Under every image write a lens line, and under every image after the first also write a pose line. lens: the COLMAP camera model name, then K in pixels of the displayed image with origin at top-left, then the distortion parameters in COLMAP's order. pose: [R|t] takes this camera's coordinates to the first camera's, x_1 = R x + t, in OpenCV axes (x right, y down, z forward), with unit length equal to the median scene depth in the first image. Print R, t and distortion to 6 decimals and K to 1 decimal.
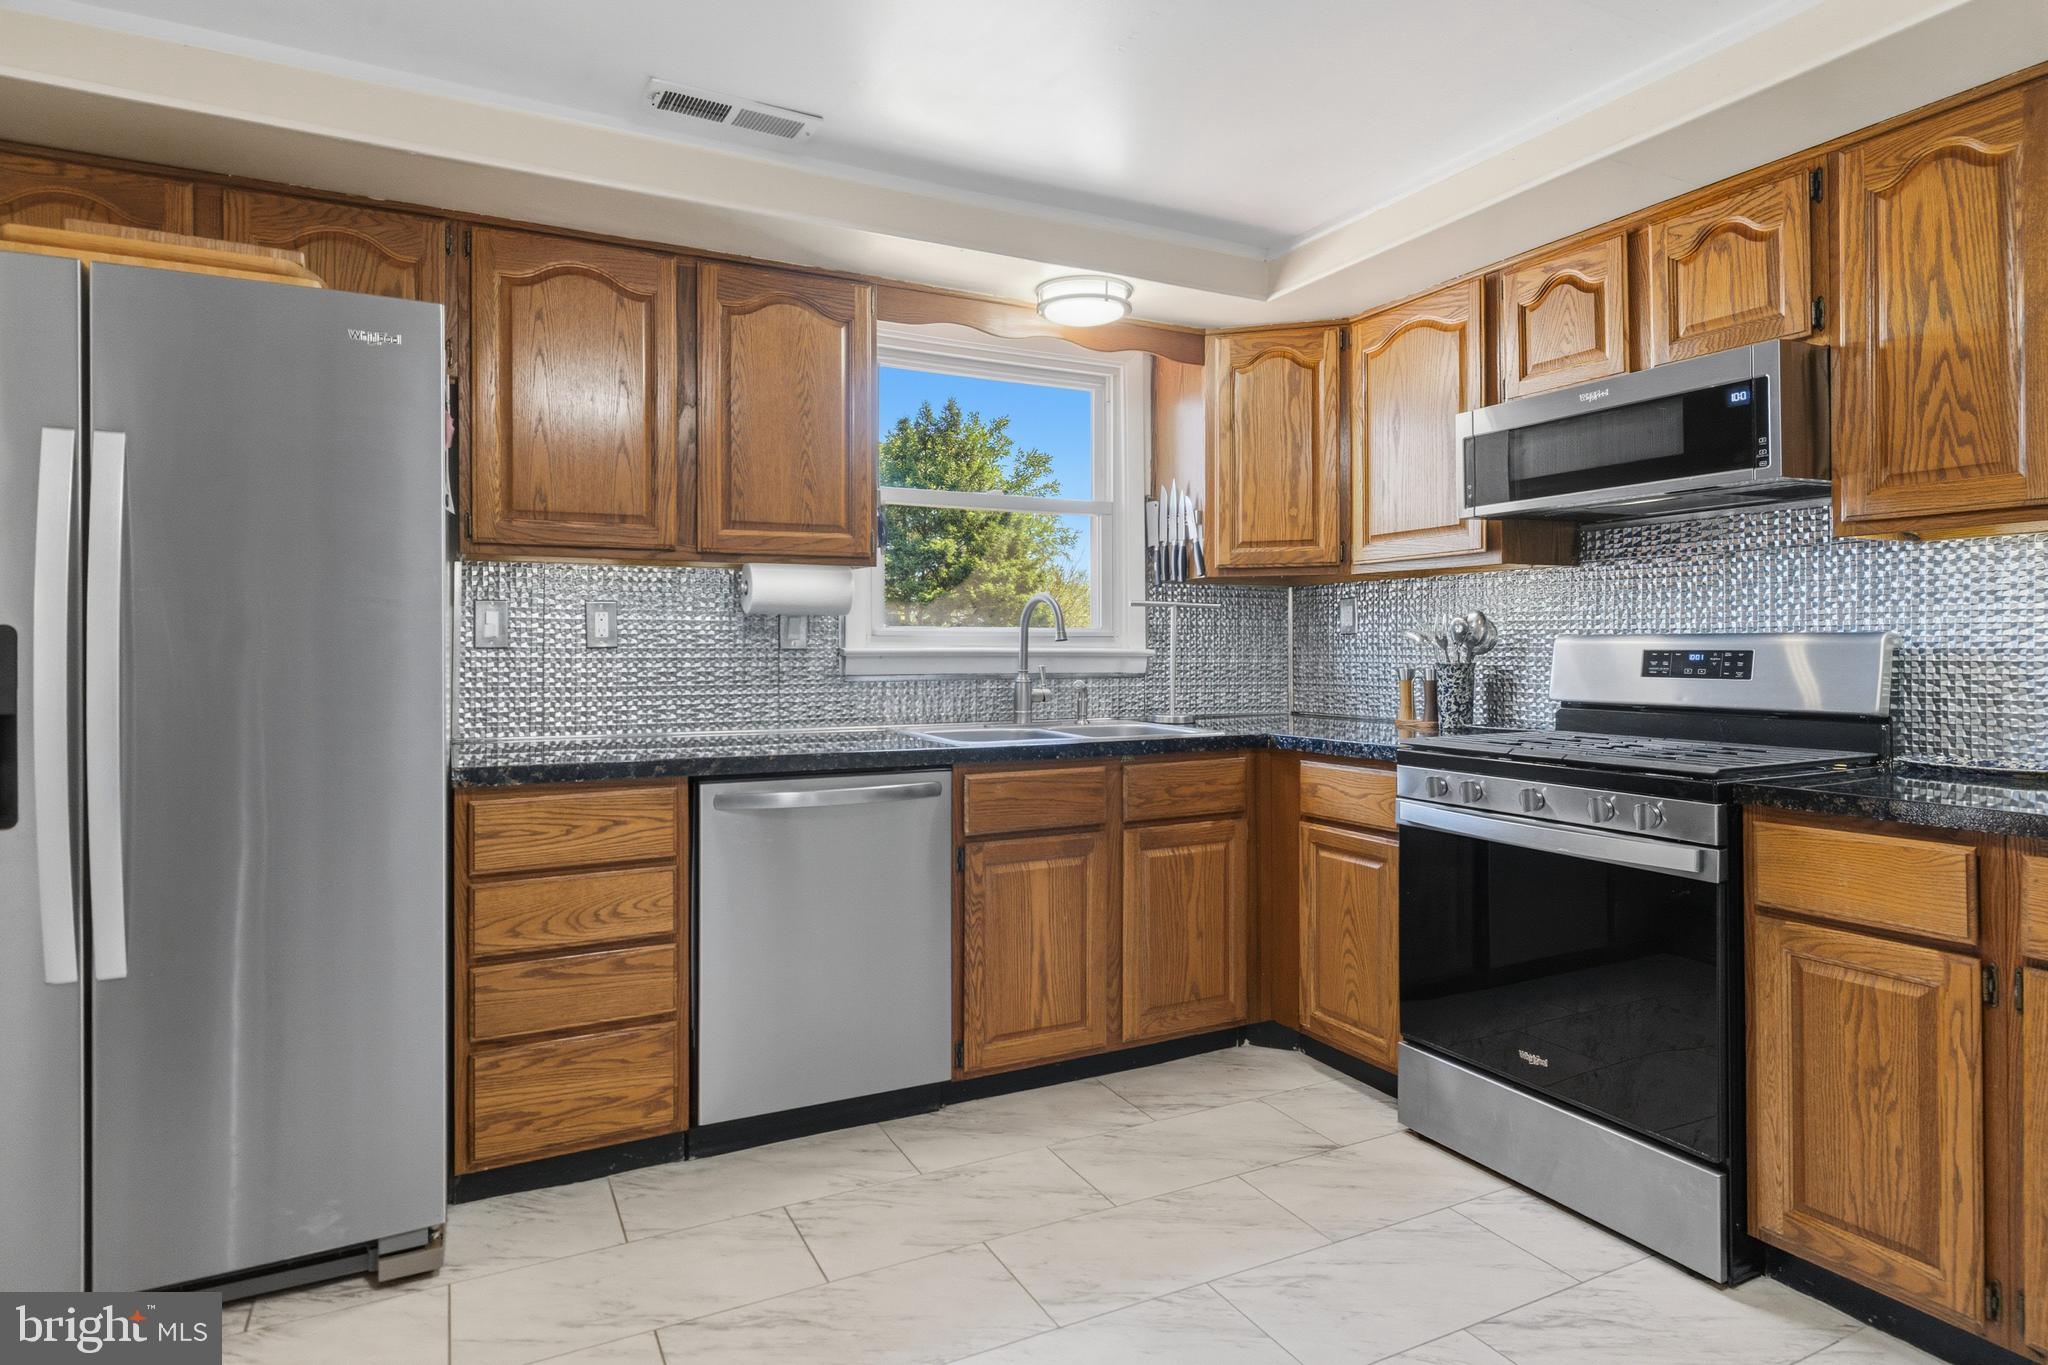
lens RADIAL K [[1097.3, 0, 972.8], [0, 1097.3, 637.9], [0, 0, 1]] dist [-0.004100, -0.001823]
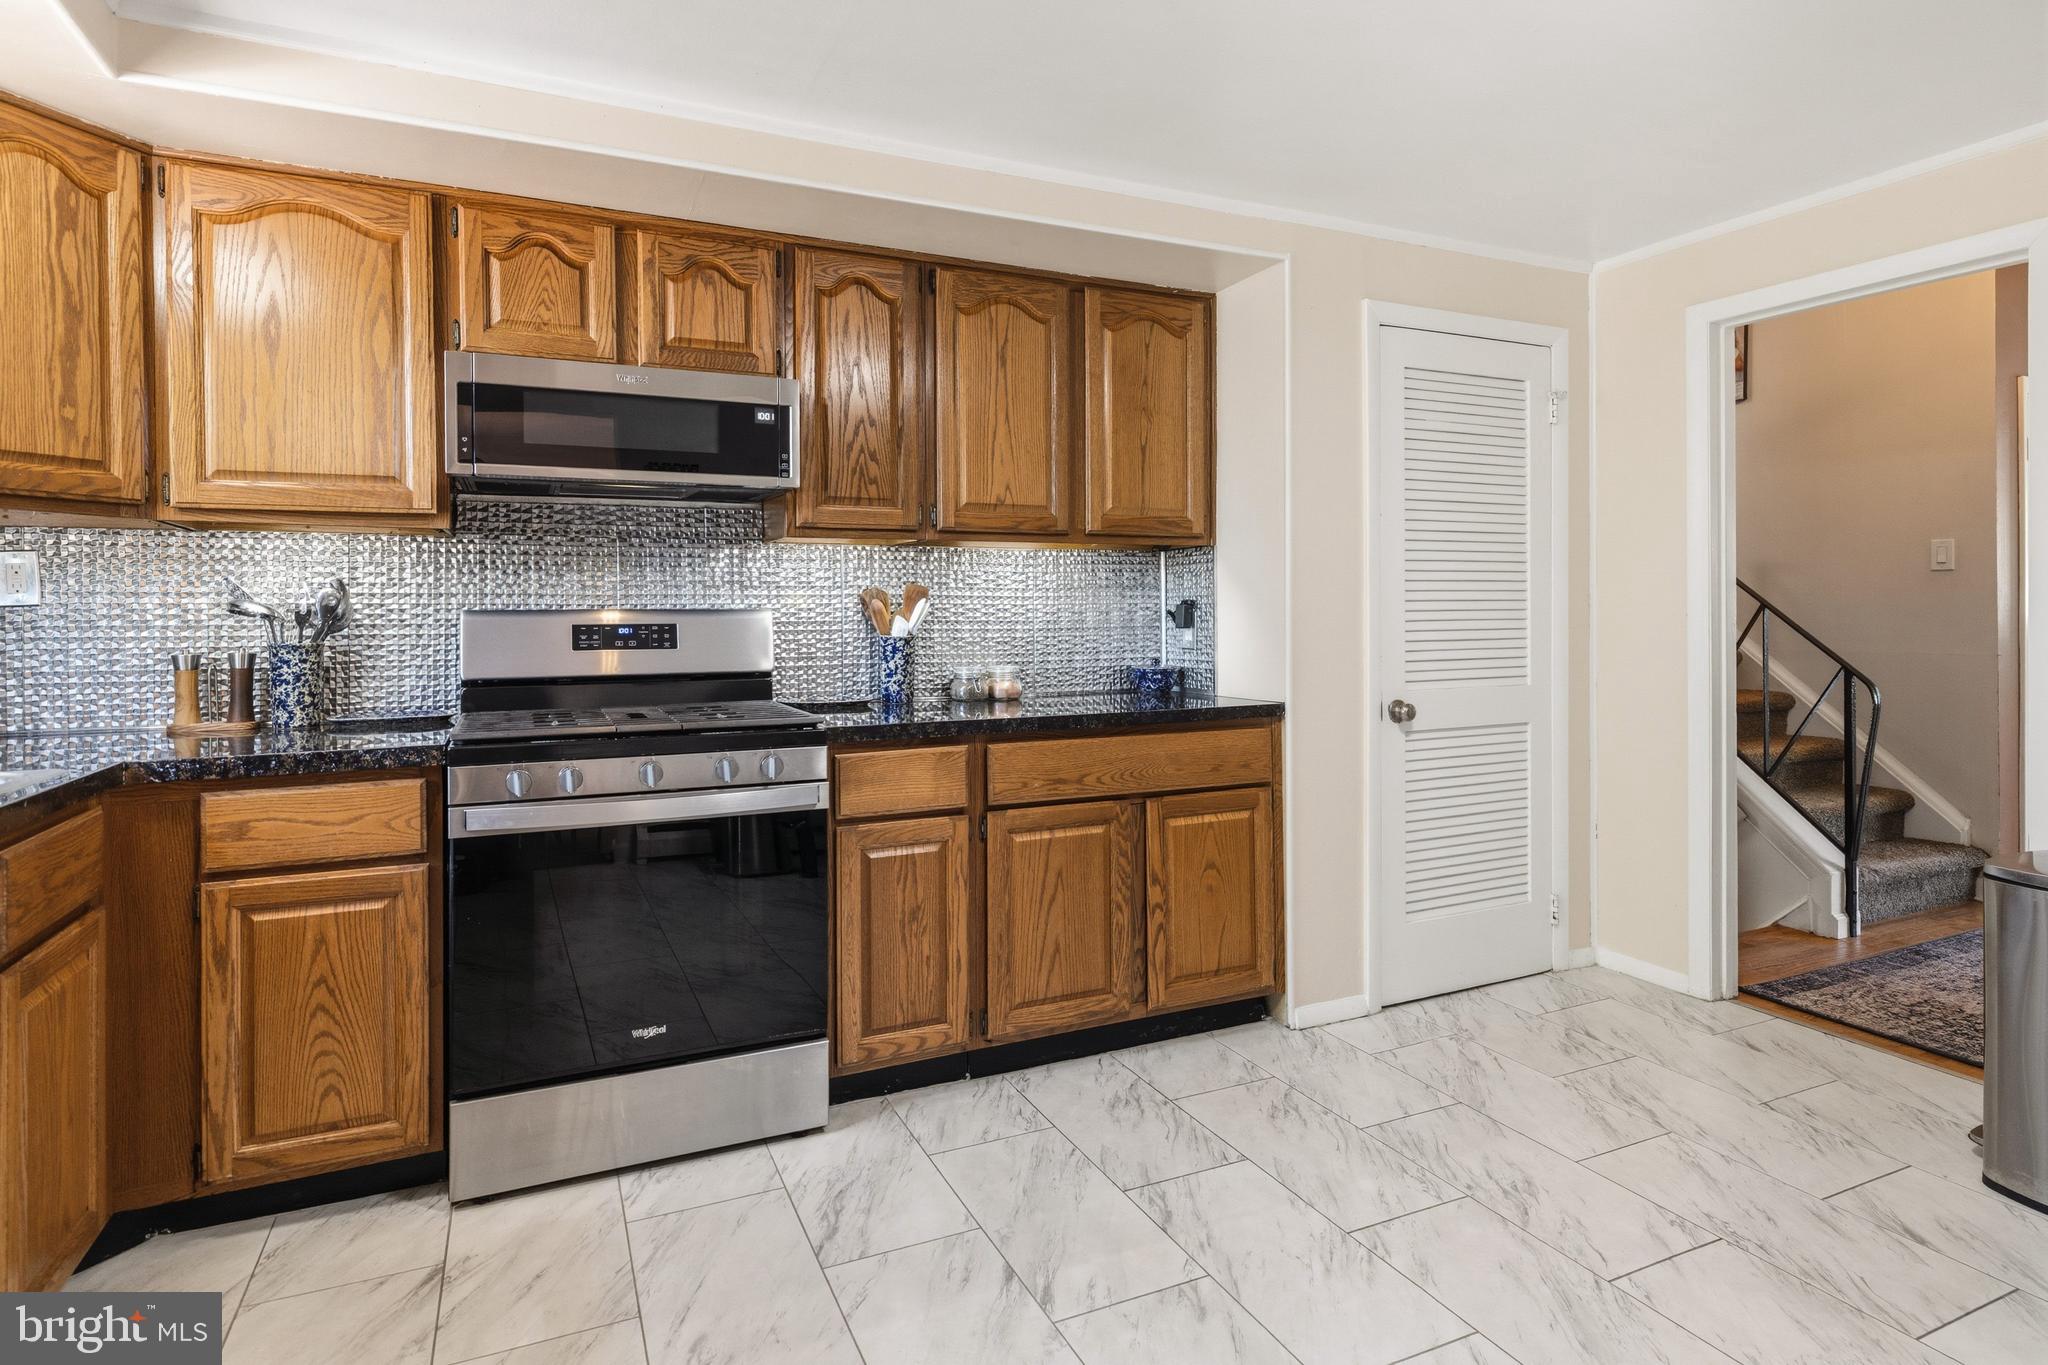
lens RADIAL K [[1097.3, 0, 1008.0], [0, 1097.3, 624.8], [0, 0, 1]] dist [-0.004100, -0.001823]
pose [[0.012899, -0.005699, 0.999901, -0.440992], [-0.000324, 0.999984, 0.005703, 0.005007], [-0.999917, -0.000397, 0.012897, 0.597069]]
